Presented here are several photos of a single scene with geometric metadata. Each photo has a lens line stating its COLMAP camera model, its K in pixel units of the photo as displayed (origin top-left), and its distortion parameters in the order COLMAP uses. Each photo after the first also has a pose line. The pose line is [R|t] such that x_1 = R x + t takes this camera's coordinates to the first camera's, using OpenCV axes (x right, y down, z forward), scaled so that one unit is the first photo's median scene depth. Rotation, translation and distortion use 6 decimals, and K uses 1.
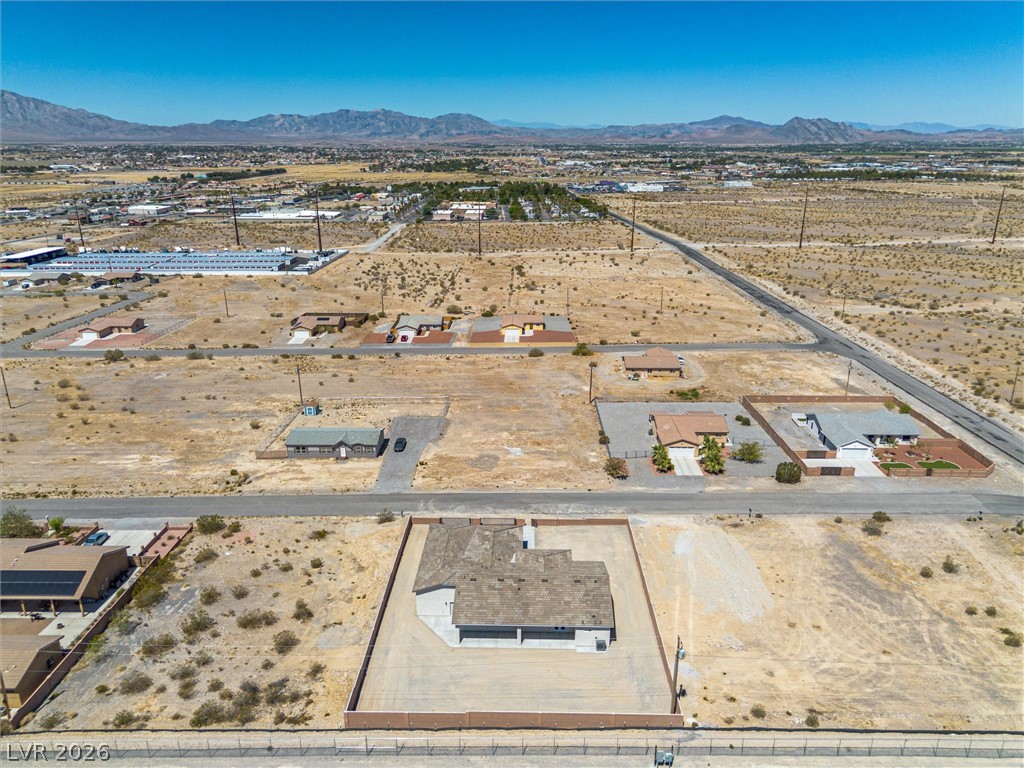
lens RADIAL K [[729.1, 0, 512.0], [0, 729.1, 384.0], [0, 0, 1]] dist [0.076505, -0.083684]
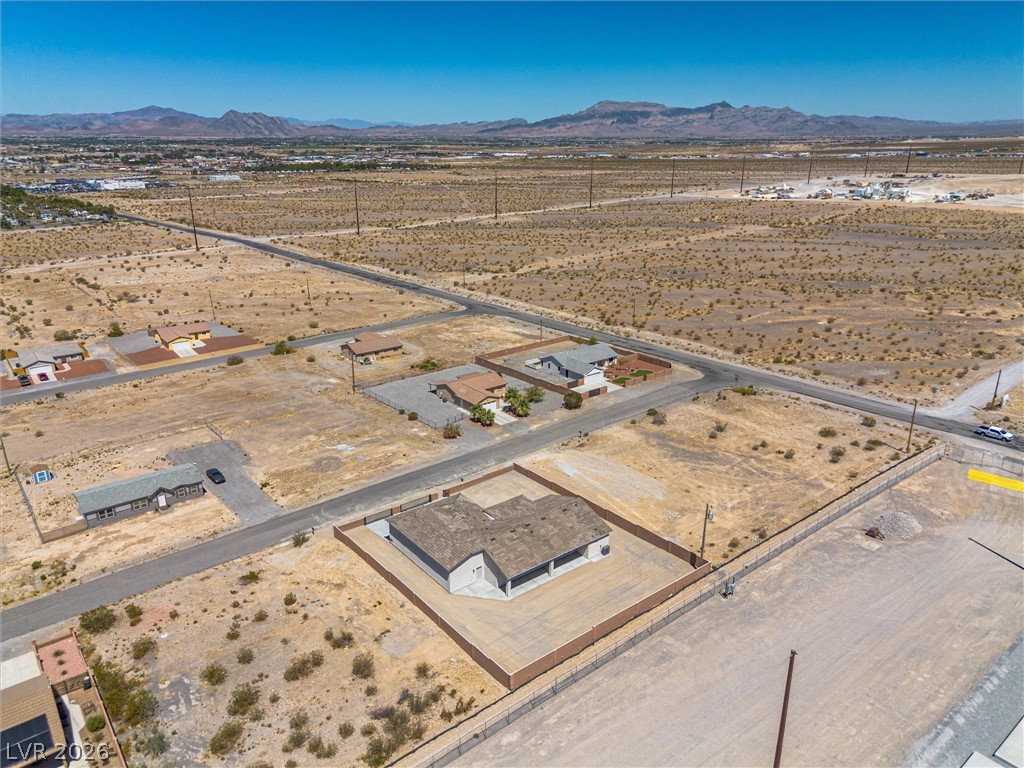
lens RADIAL K [[729.1, 0, 512.0], [0, 729.1, 384.0], [0, 0, 1]] dist [0.076505, -0.083684]
pose [[0.768671, -0.207649, 0.605002, -0.408347], [0.202867, 0.976151, 0.077288, -0.022120], [-0.606622, 0.063326, 0.792464, 0.073414]]
